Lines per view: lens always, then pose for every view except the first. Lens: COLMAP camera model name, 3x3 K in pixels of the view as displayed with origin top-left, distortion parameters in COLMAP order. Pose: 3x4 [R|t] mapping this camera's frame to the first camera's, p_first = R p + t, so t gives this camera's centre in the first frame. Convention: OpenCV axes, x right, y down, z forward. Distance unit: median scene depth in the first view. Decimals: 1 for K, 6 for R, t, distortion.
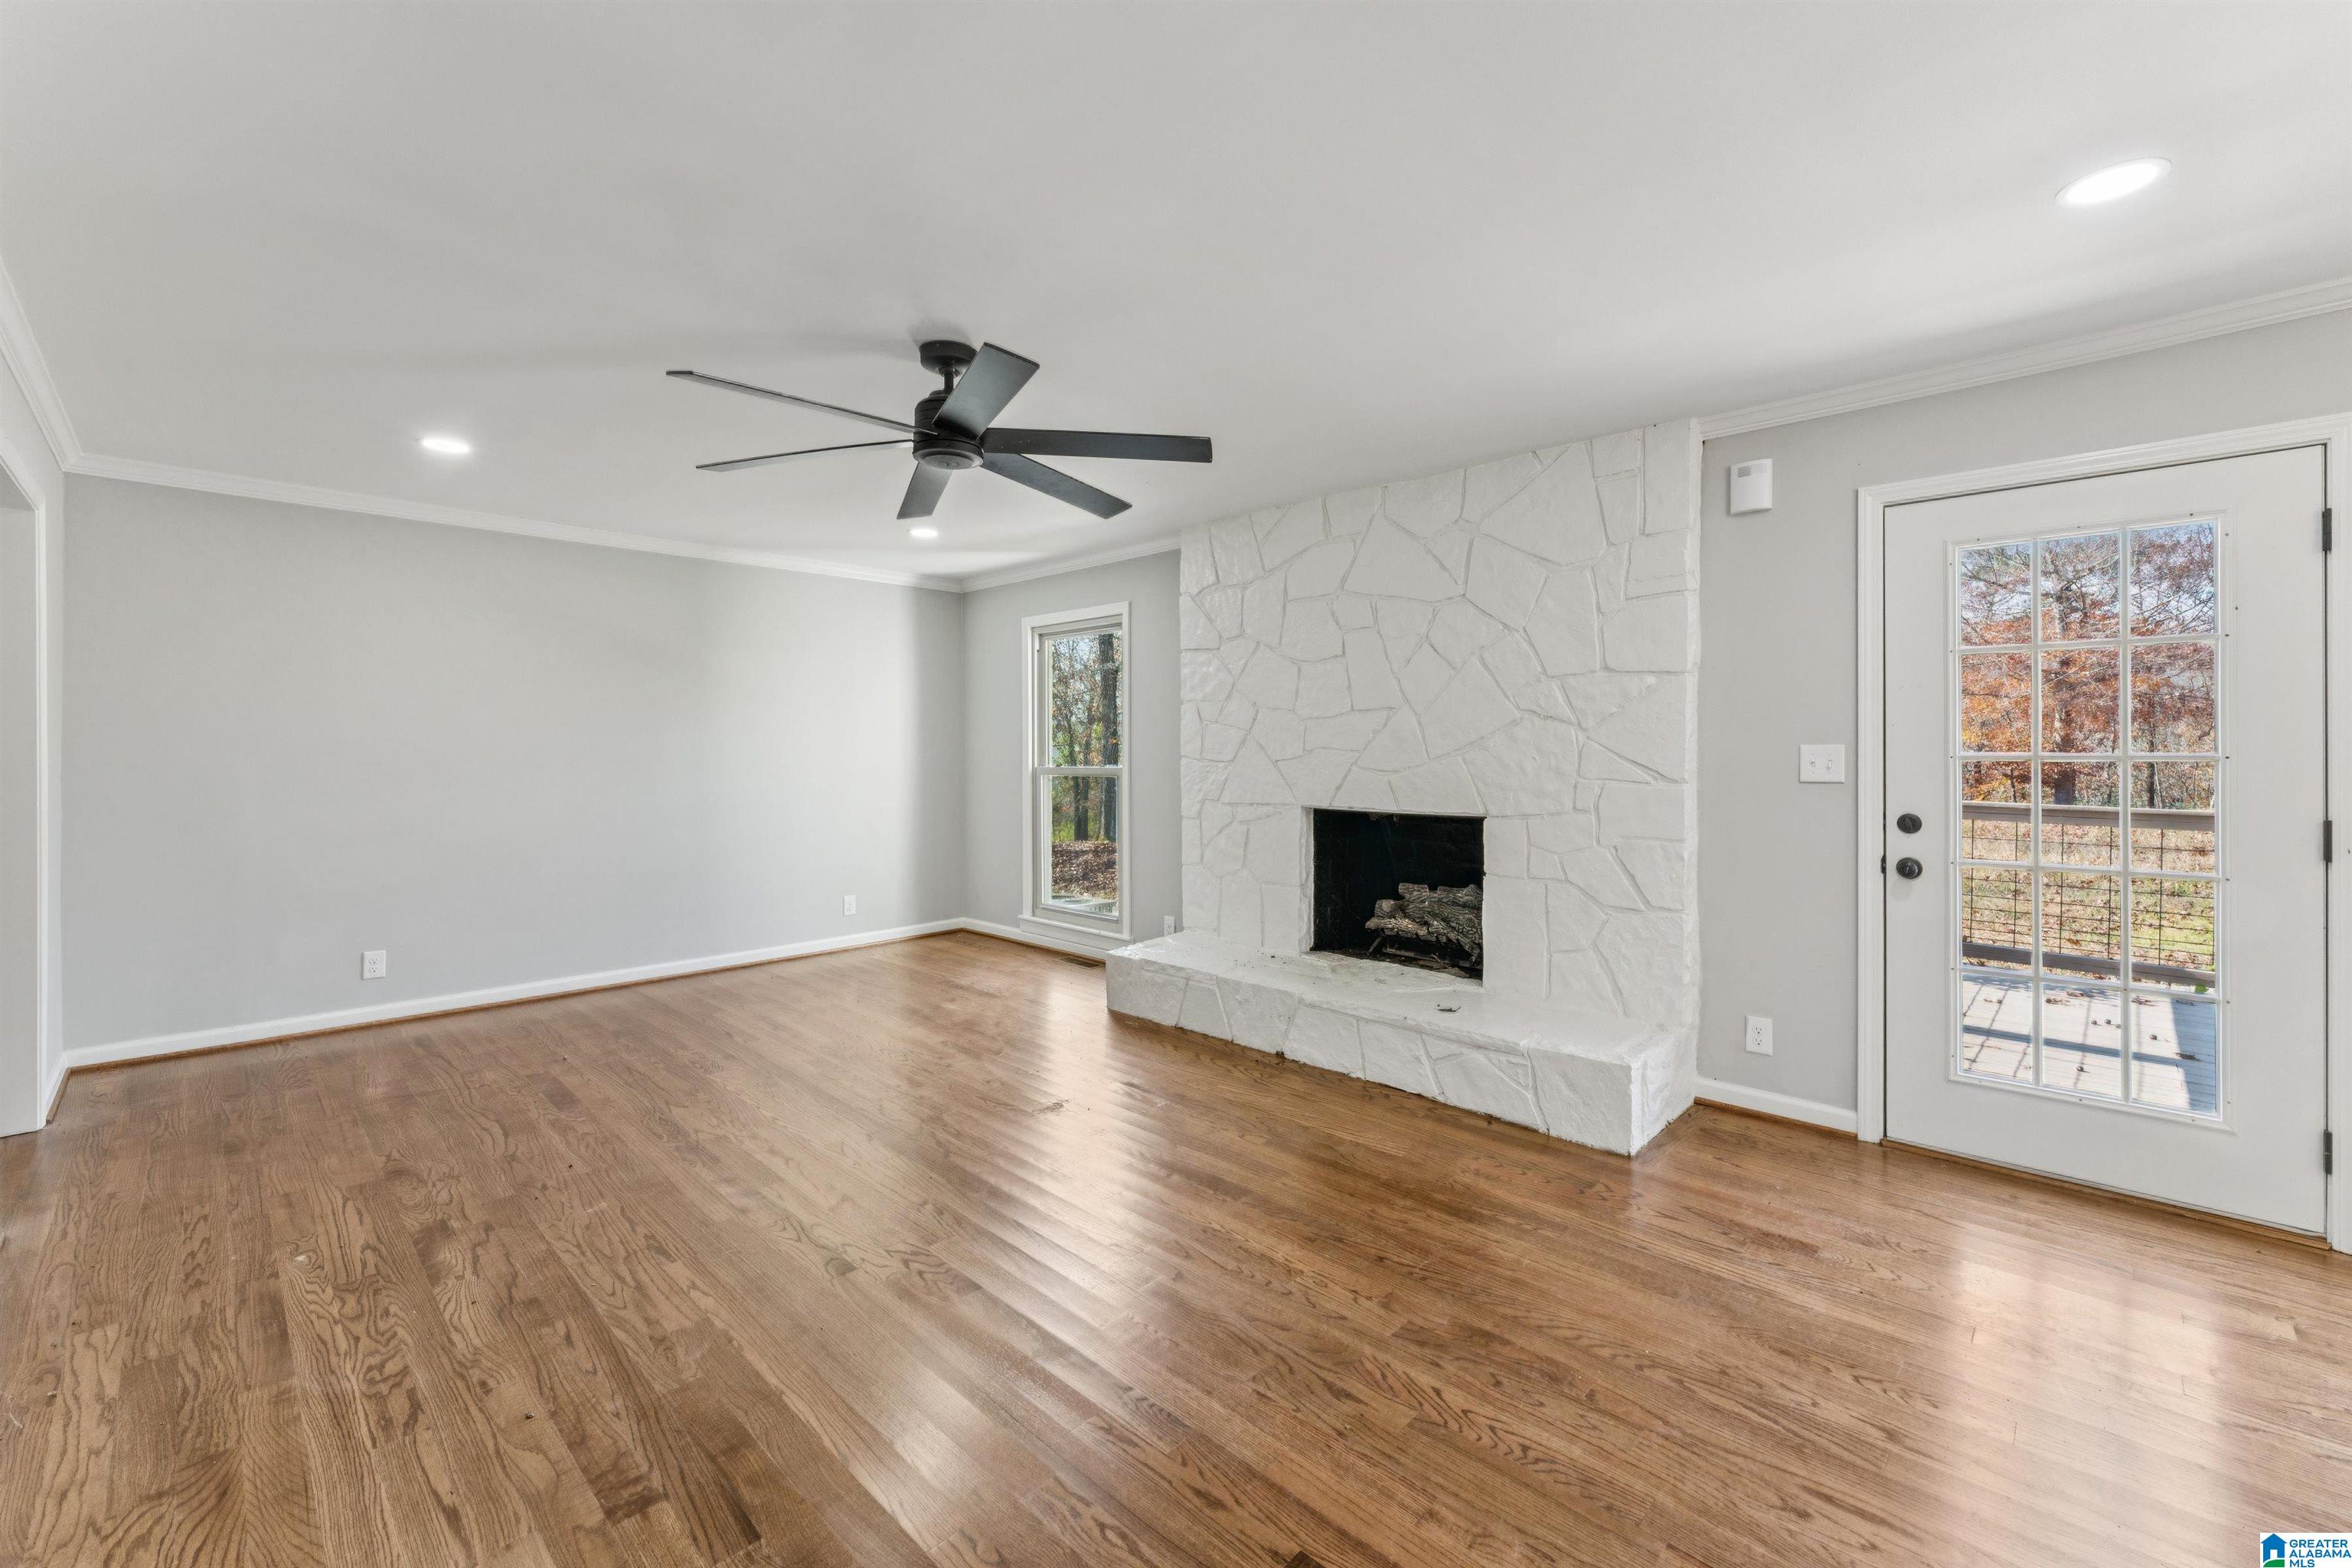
lens RADIAL K [[943.8, 0, 1172.0], [0, 943.8, 767.2], [0, 0, 1]] dist [-0.002202, -0.001002]
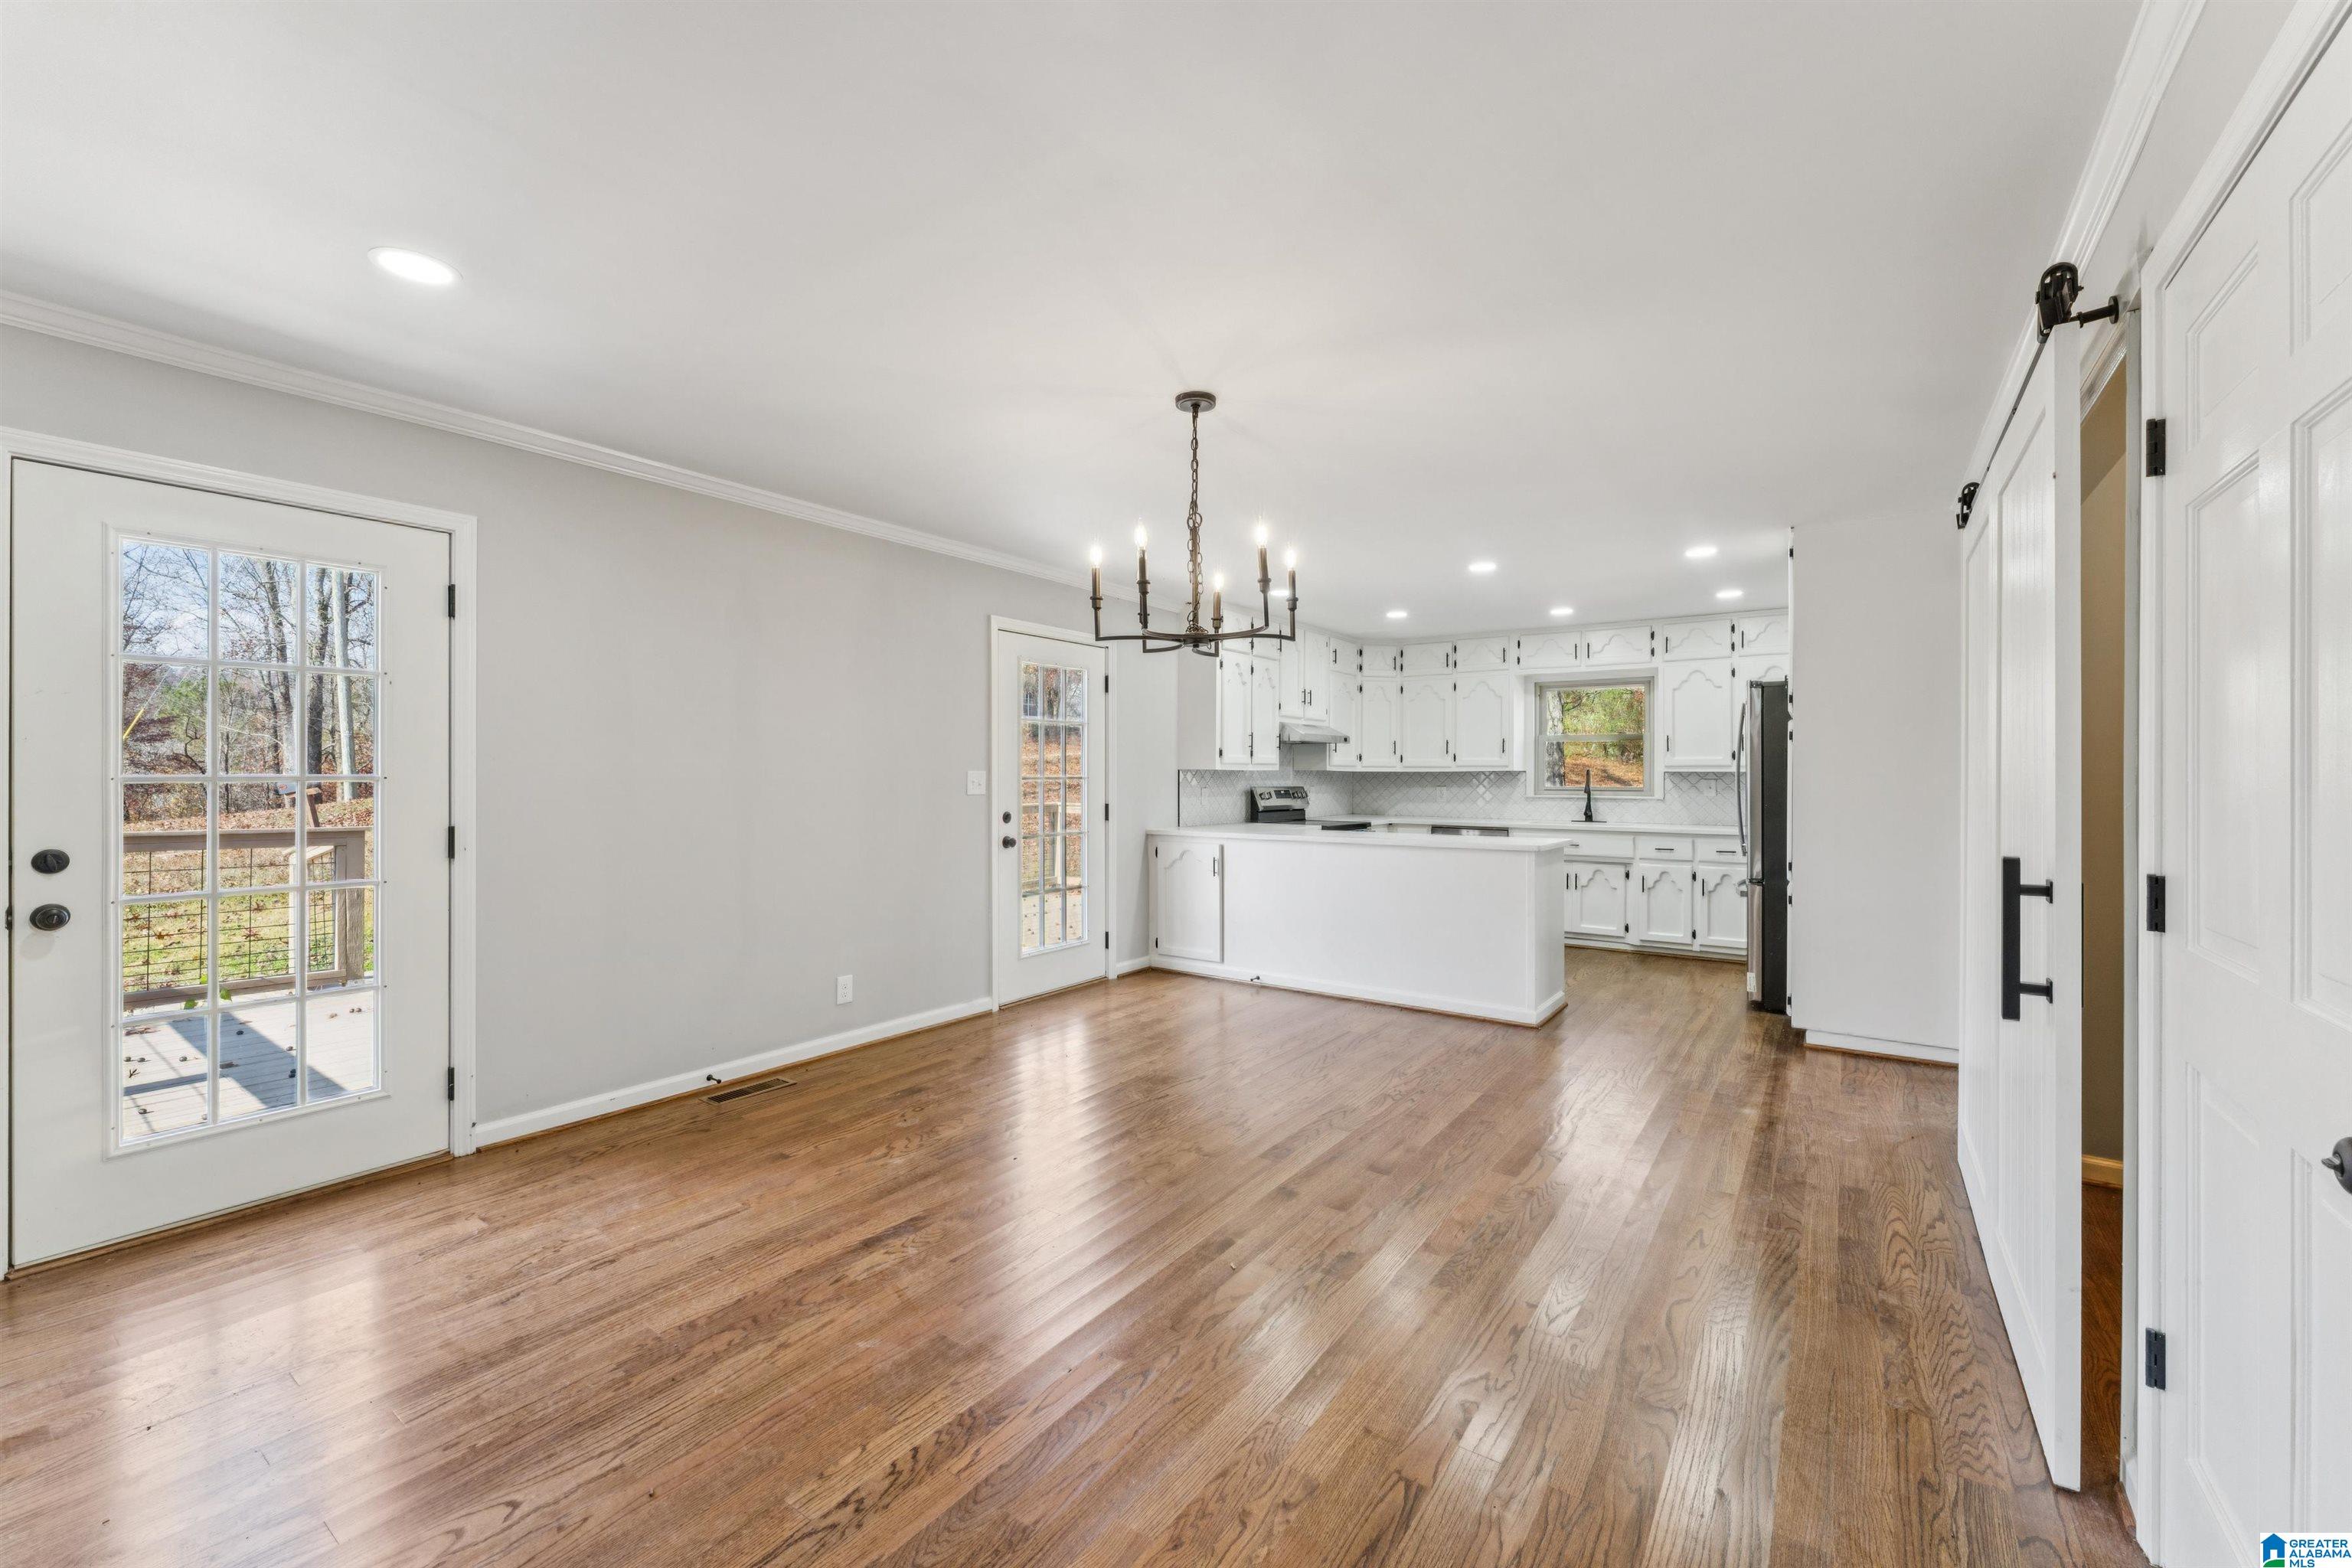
lens RADIAL K [[943.8, 0, 1175.6], [0, 943.8, 769.8], [0, 0, 1]] dist [-0.002202, -0.001002]
pose [[-0.164509, 0.005982, 0.986358, -0.513521], [0.015349, 0.999876, -0.003504, -0.007807], [-0.986256, 0.014564, -0.164580, 0.522283]]
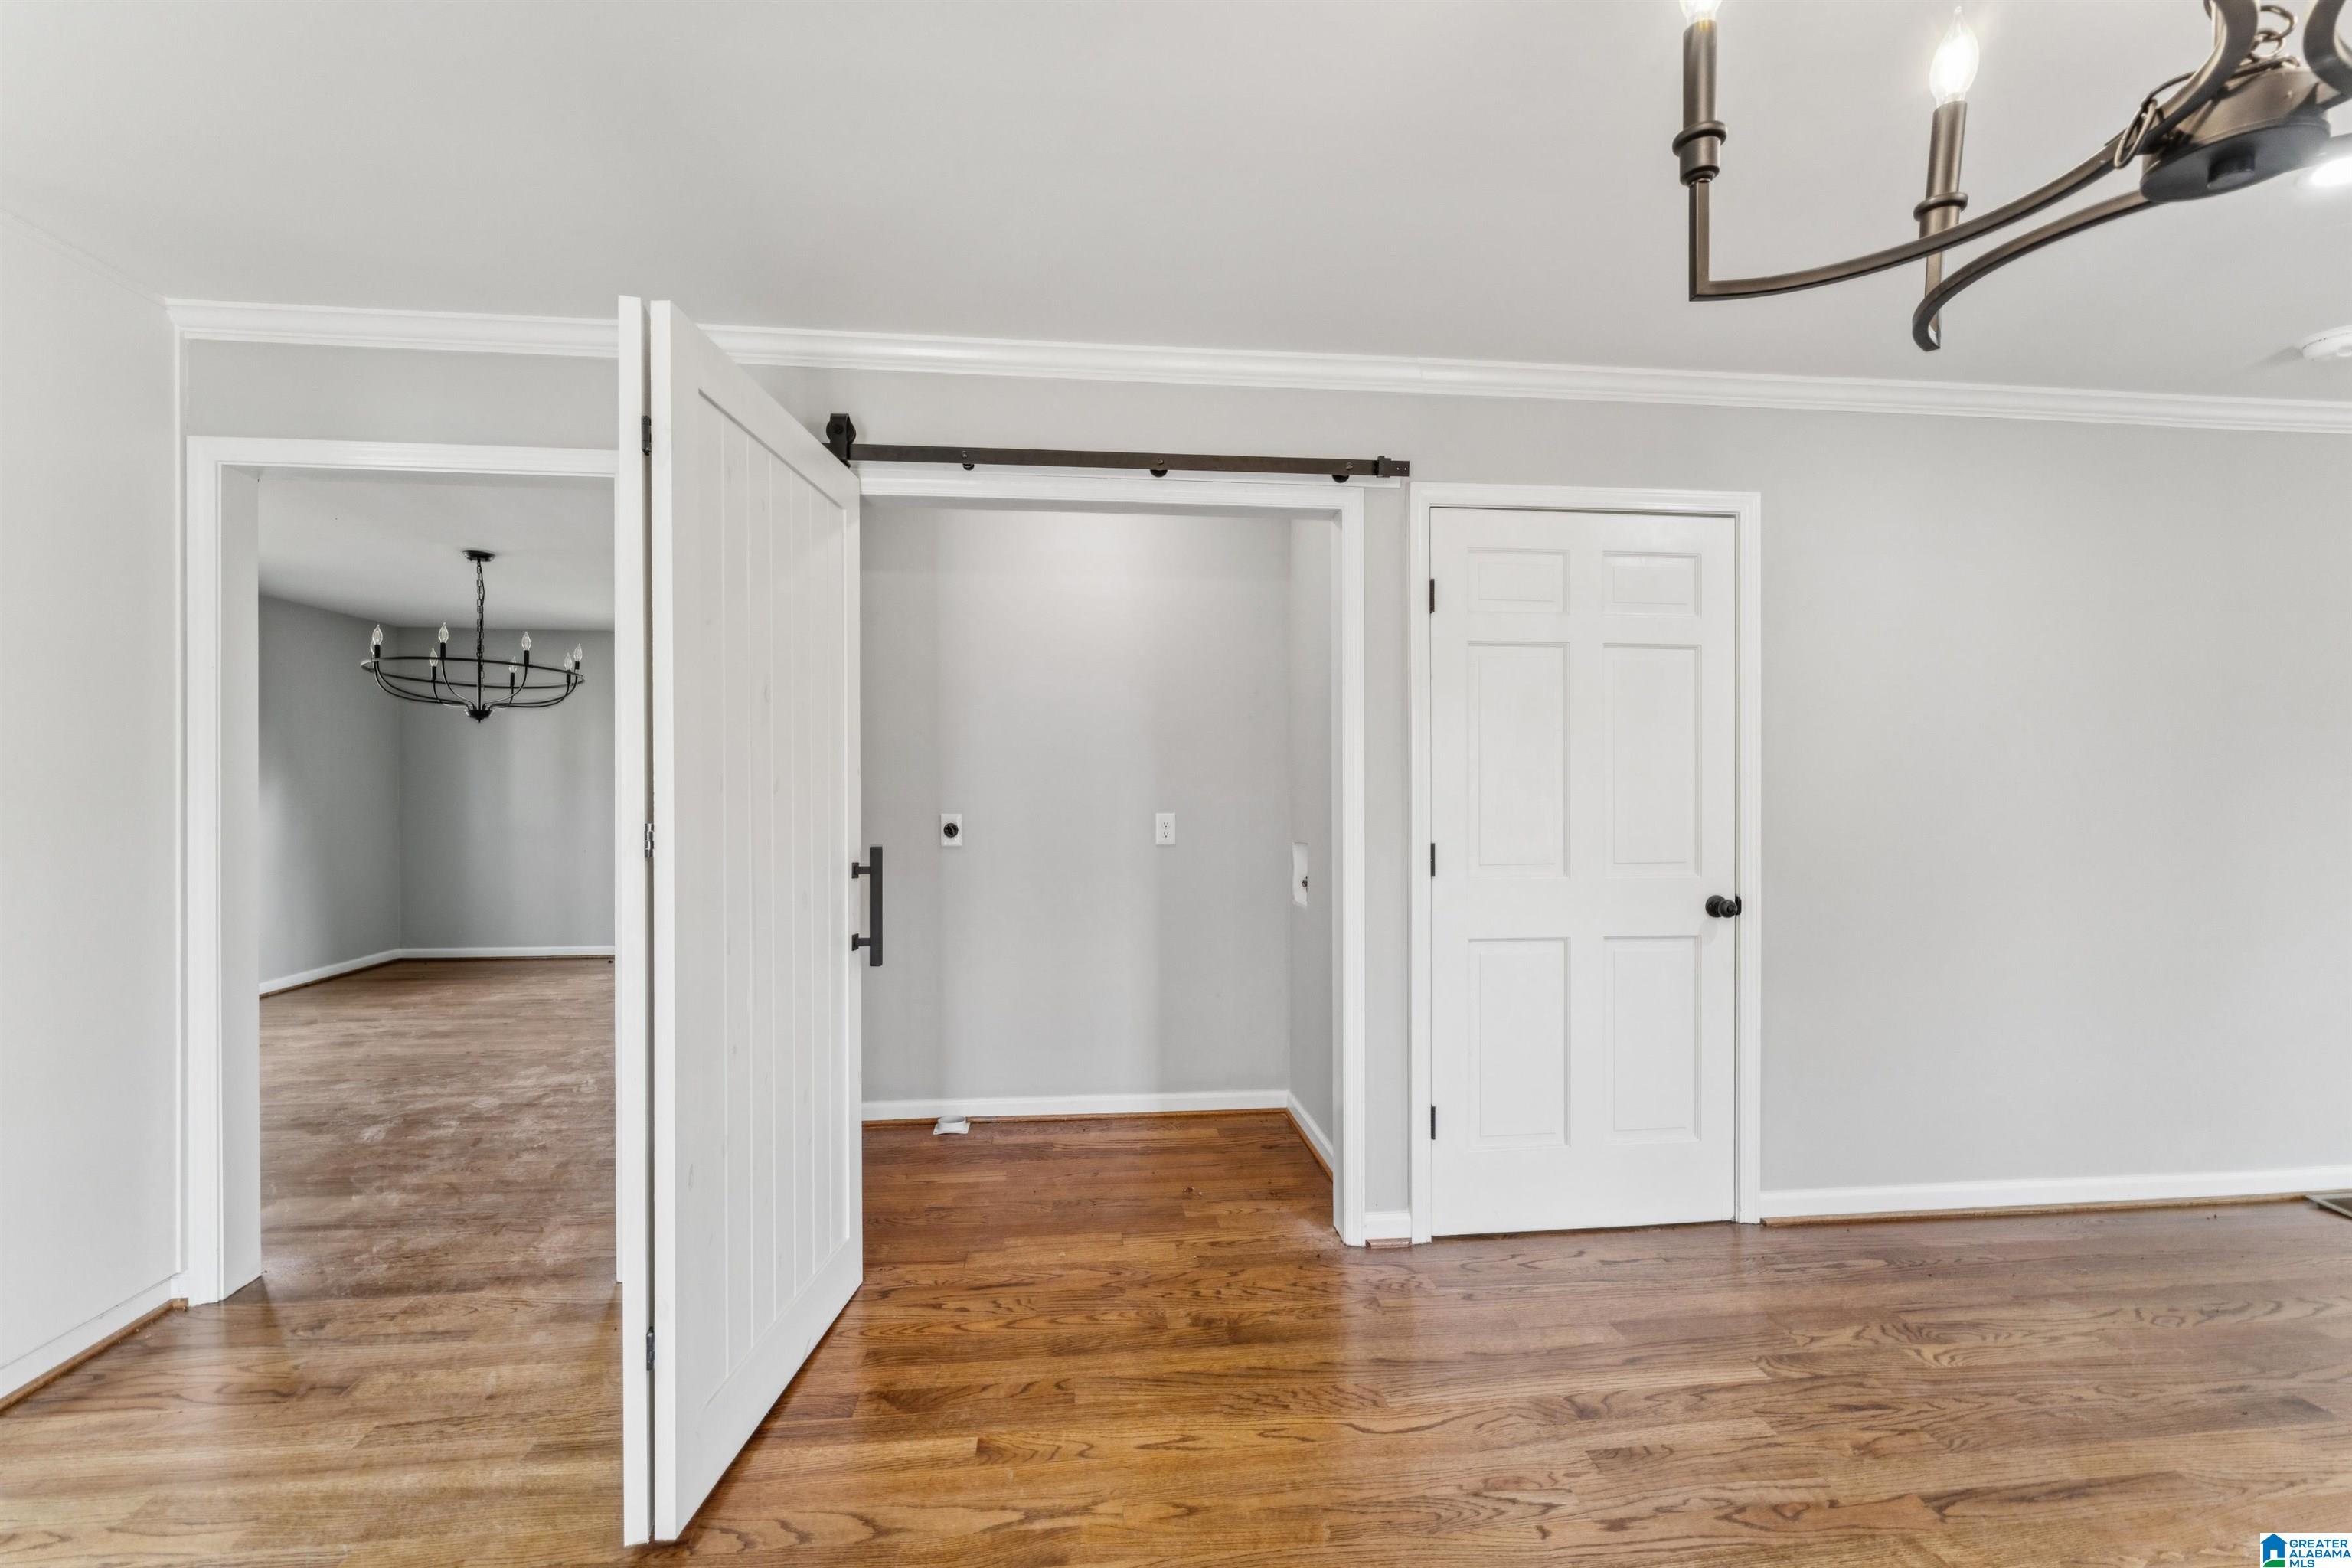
lens RADIAL K [[943.8, 0, 1177.5], [0, 943.8, 796.7], [0, 0, 1]] dist [-0.002202, -0.001002]
pose [[-0.629960, -0.003405, -0.776620, 0.147024], [-0.012910, 0.999898, 0.006088, 0.001552], [0.776520, 0.013861, -0.629940, 0.399715]]
